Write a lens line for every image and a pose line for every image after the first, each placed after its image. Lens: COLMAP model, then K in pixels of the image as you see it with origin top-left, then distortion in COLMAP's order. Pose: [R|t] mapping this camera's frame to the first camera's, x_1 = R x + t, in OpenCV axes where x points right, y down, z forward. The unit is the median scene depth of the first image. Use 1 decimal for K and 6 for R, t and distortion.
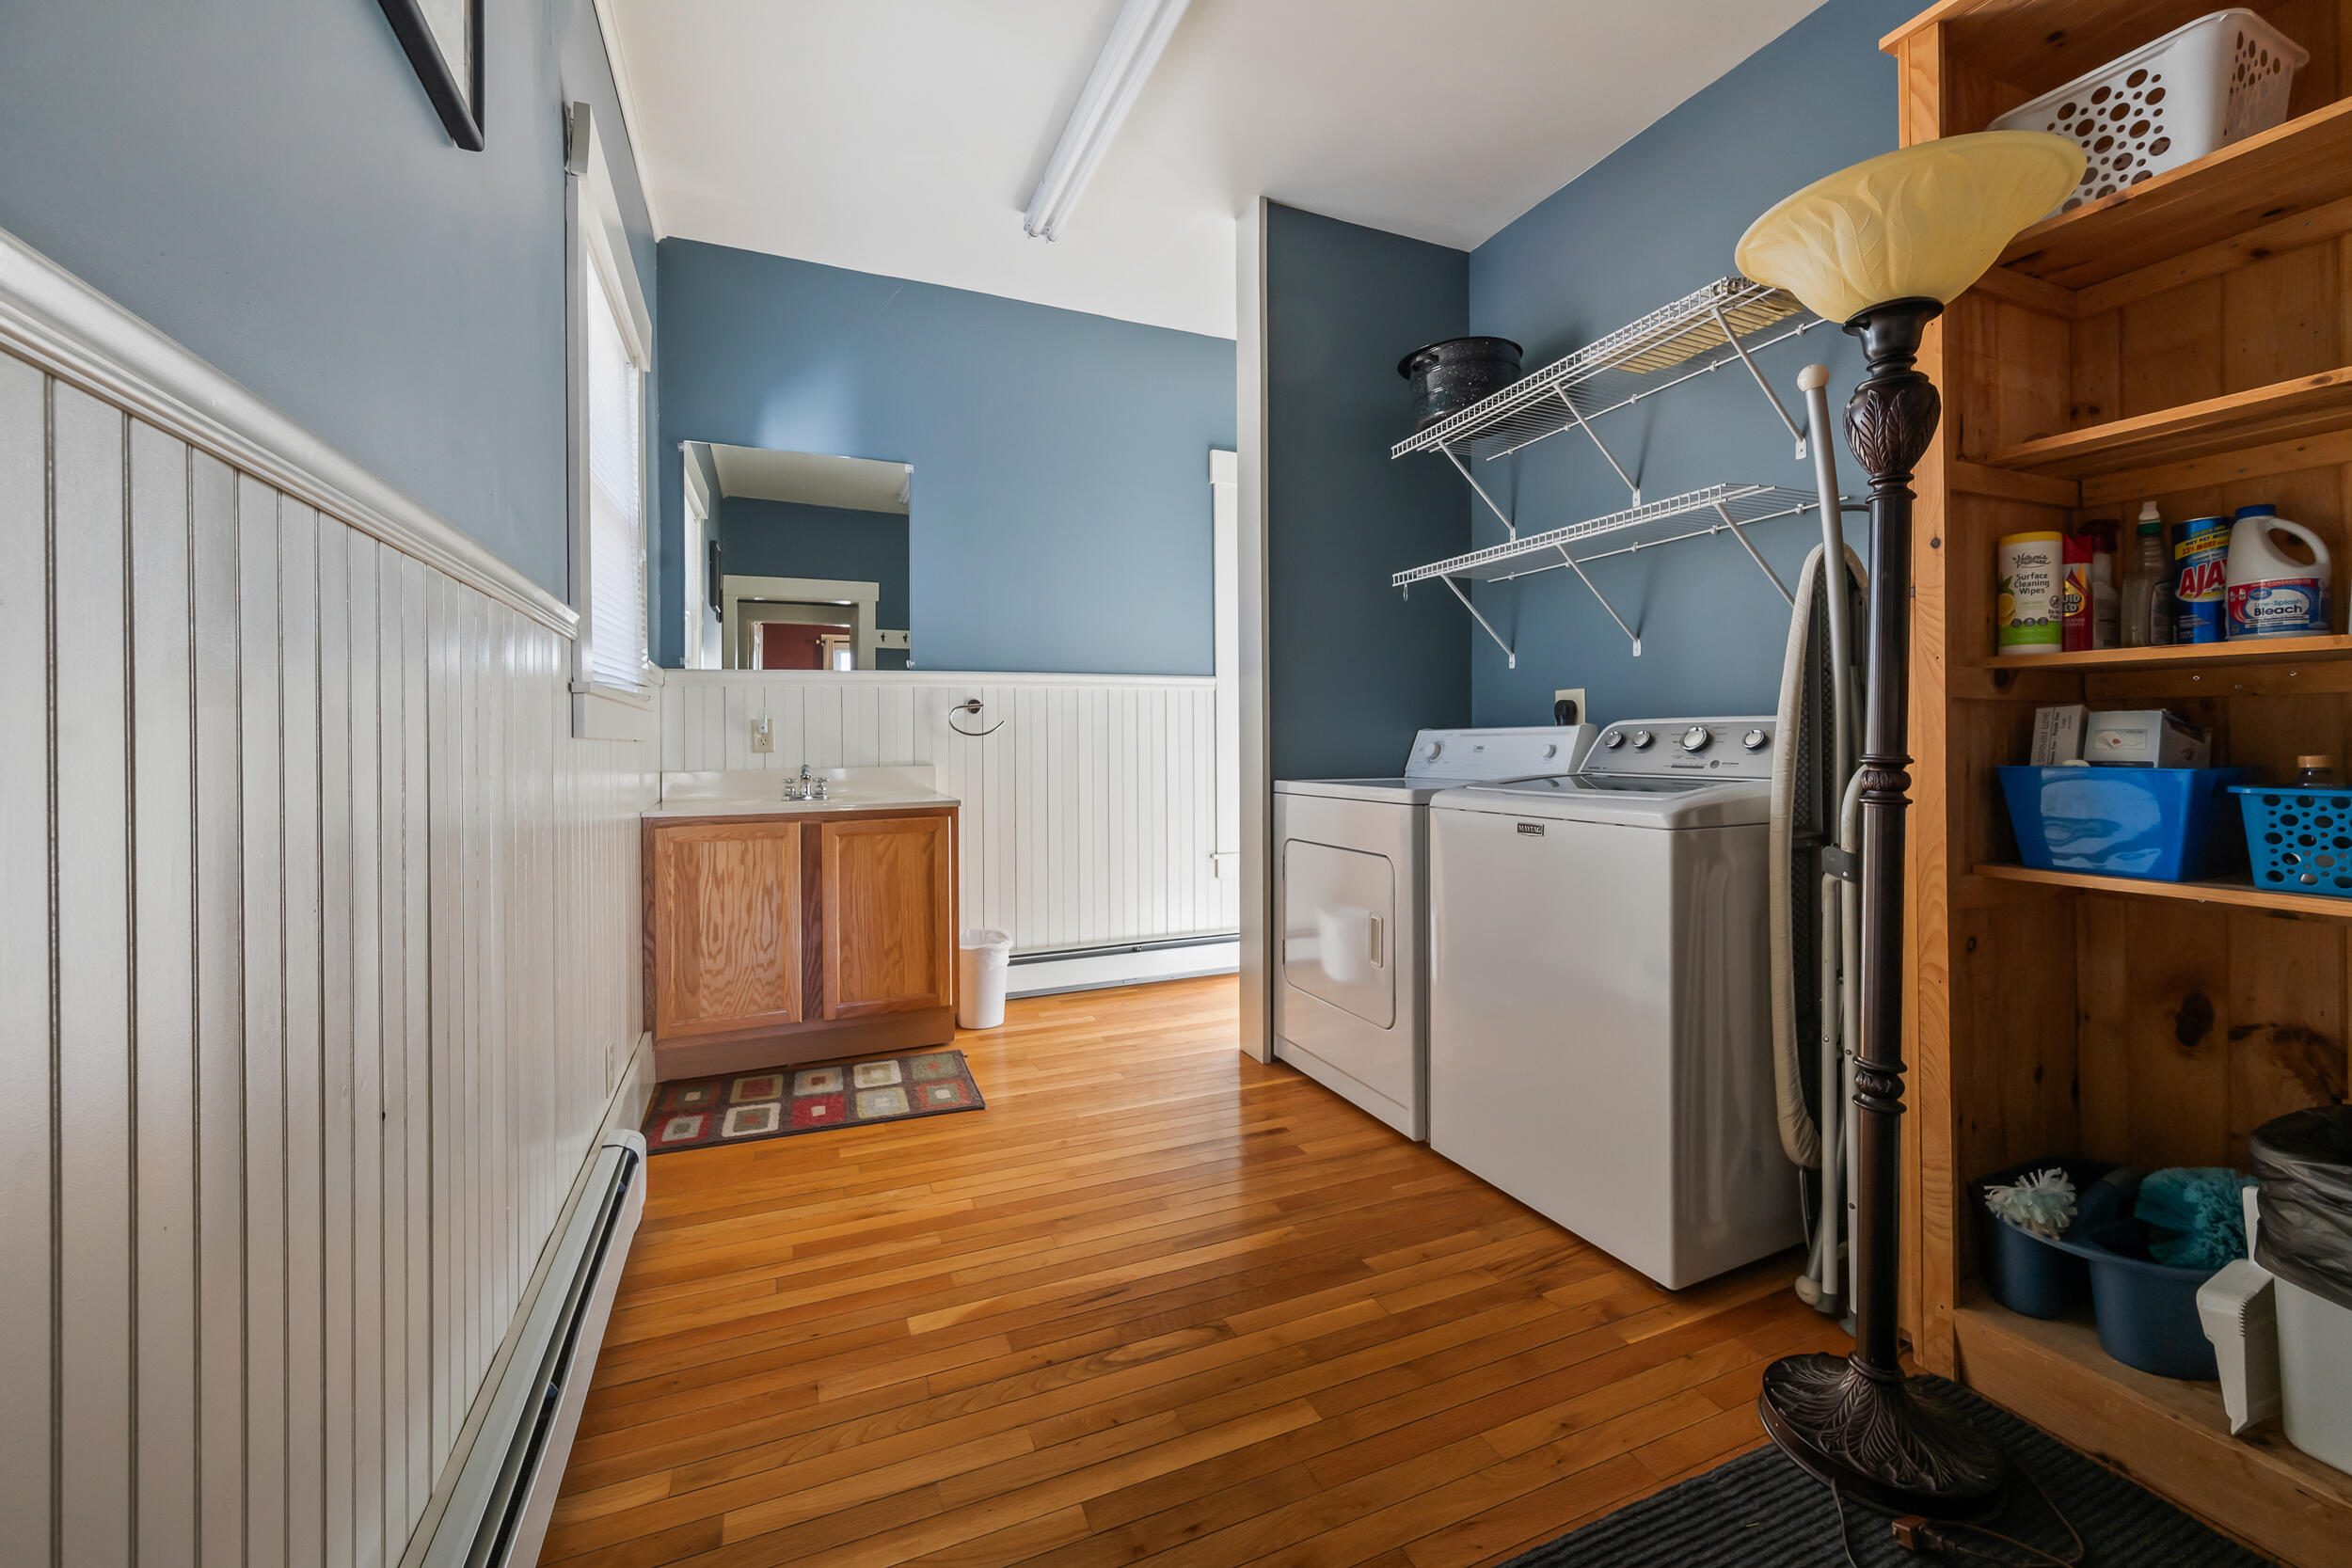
lens RADIAL K [[929.0, 0, 1184.9], [0, 929.0, 763.1], [0, 0, 1]] dist [0.000918, -0.000133]
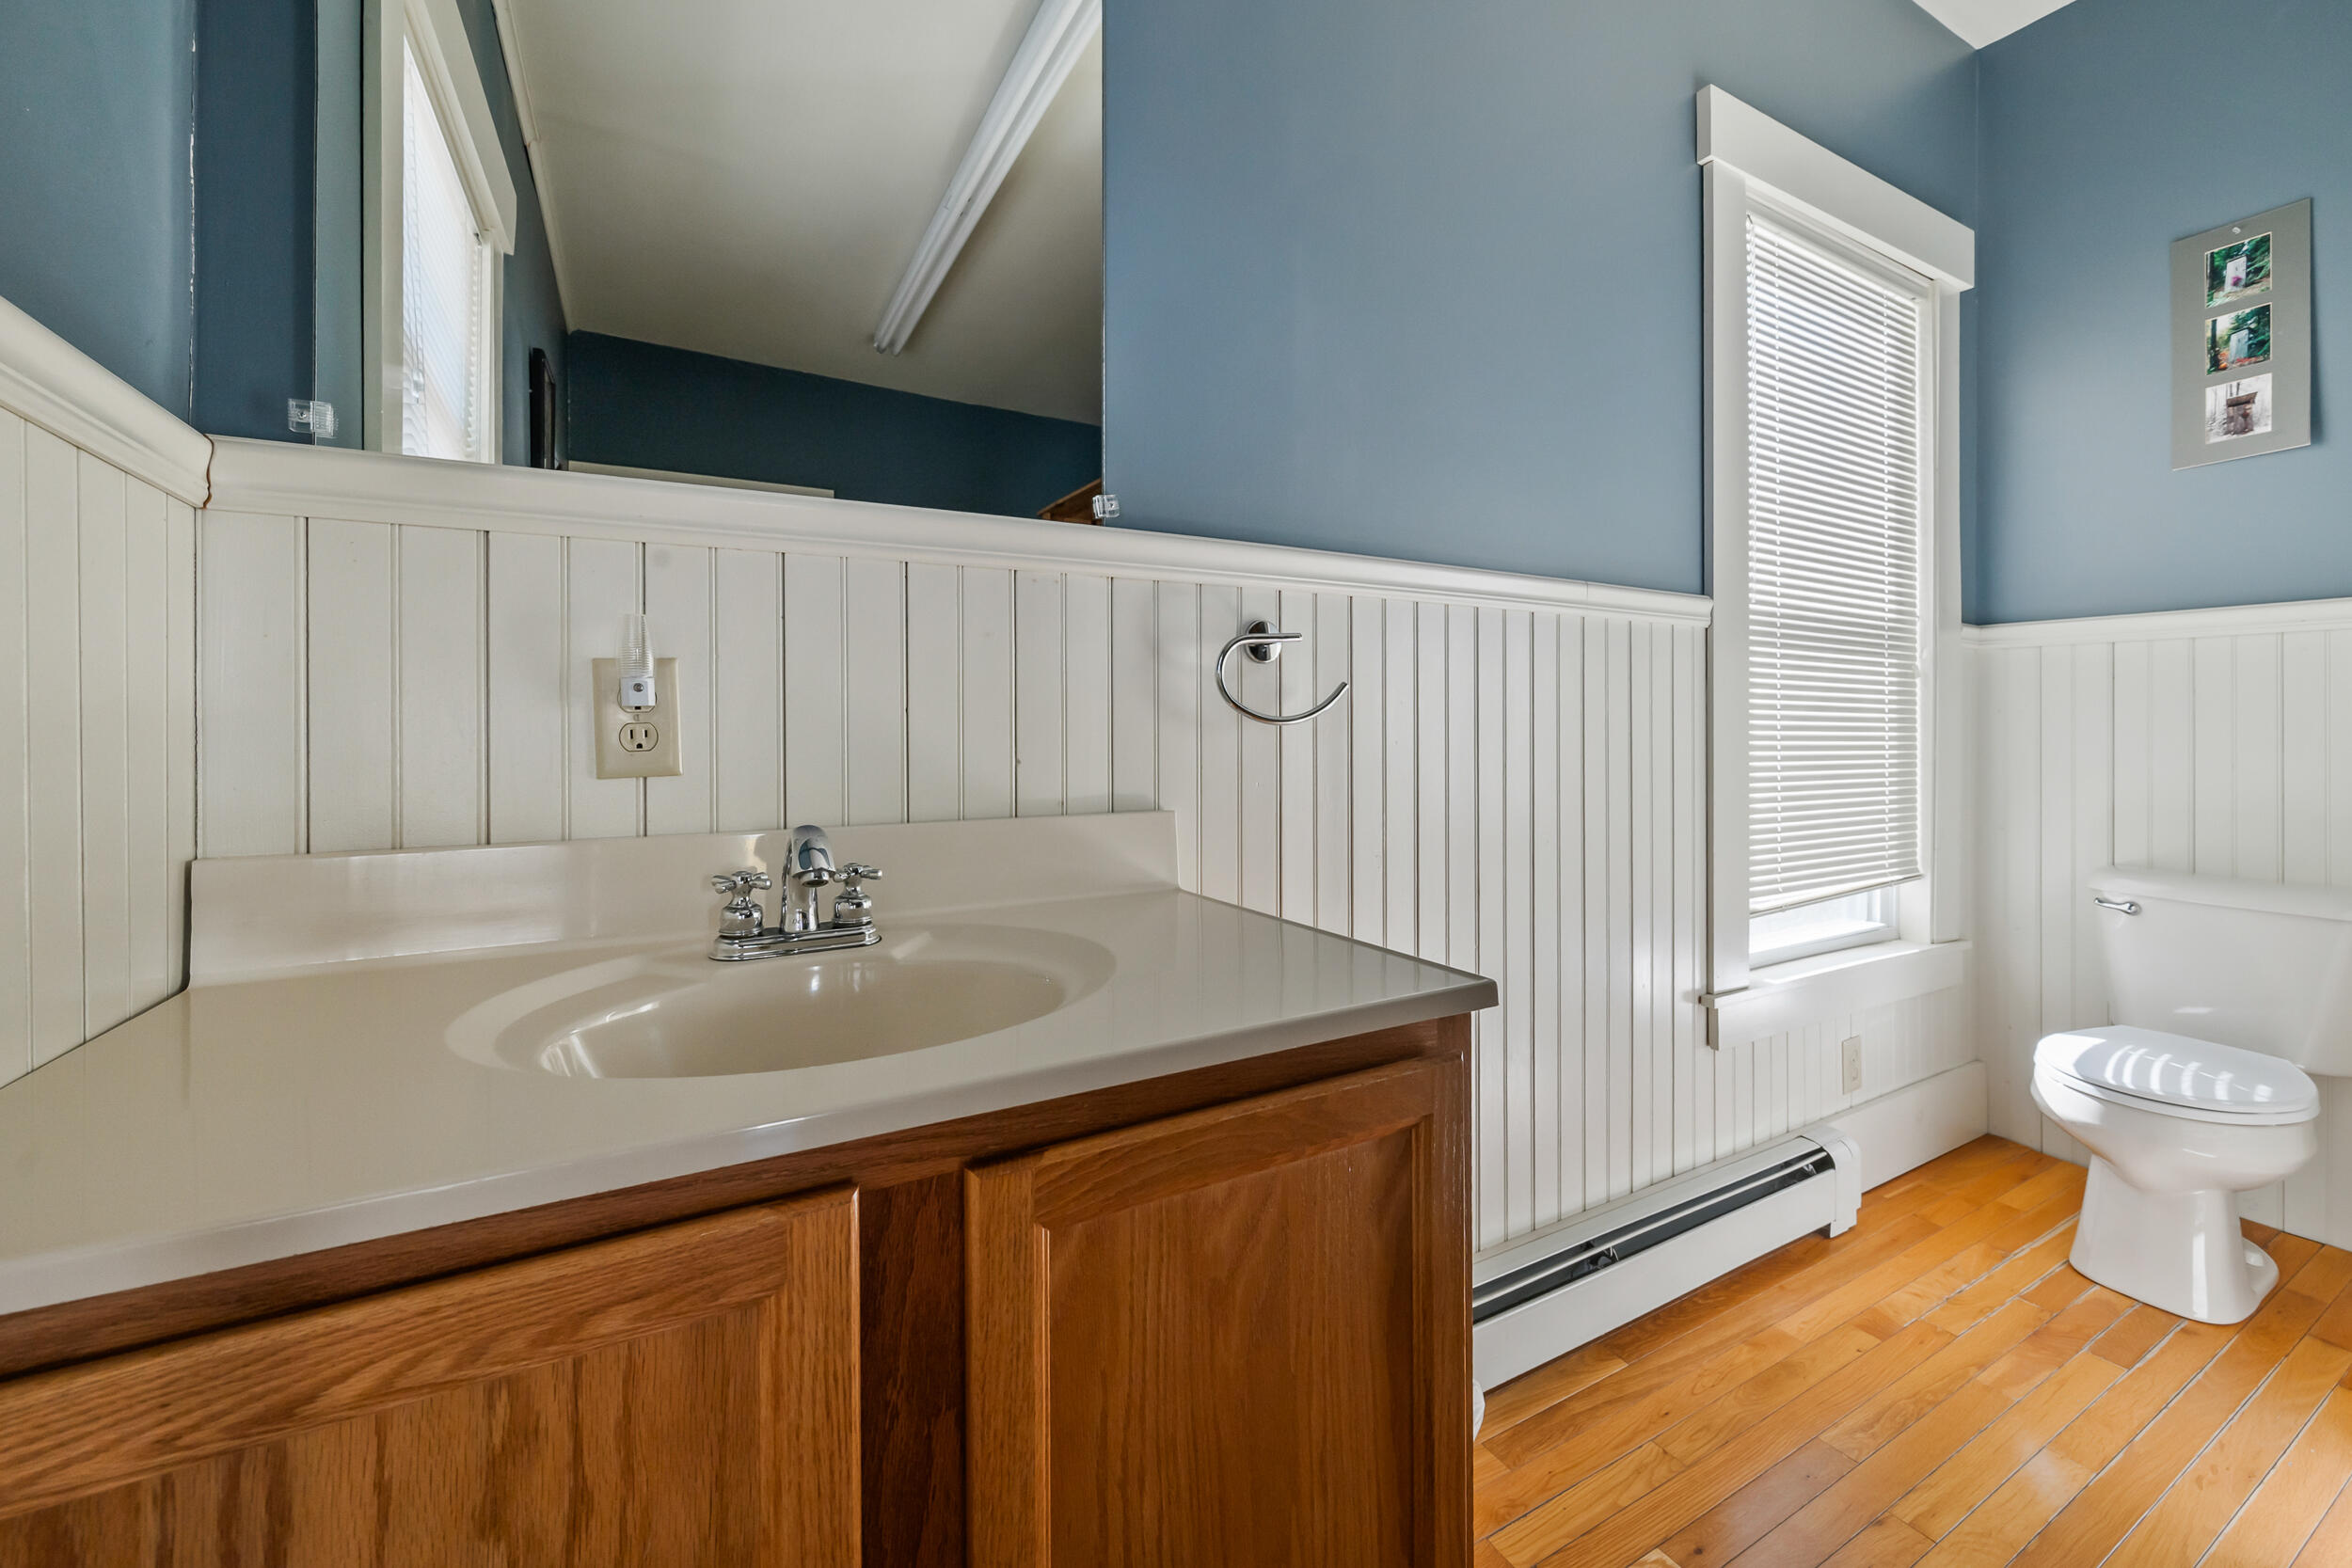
lens RADIAL K [[941.4, 0, 1171.3], [0, 941.4, 774.5], [0, 0, 1]] dist [-0.002913, 0.000125]
pose [[0.996392, -0.001058, 0.084863, -0.302226], [0.000799, 0.999995, 0.003088, -0.011680], [-0.084866, -0.003009, 0.996388, 0.669621]]
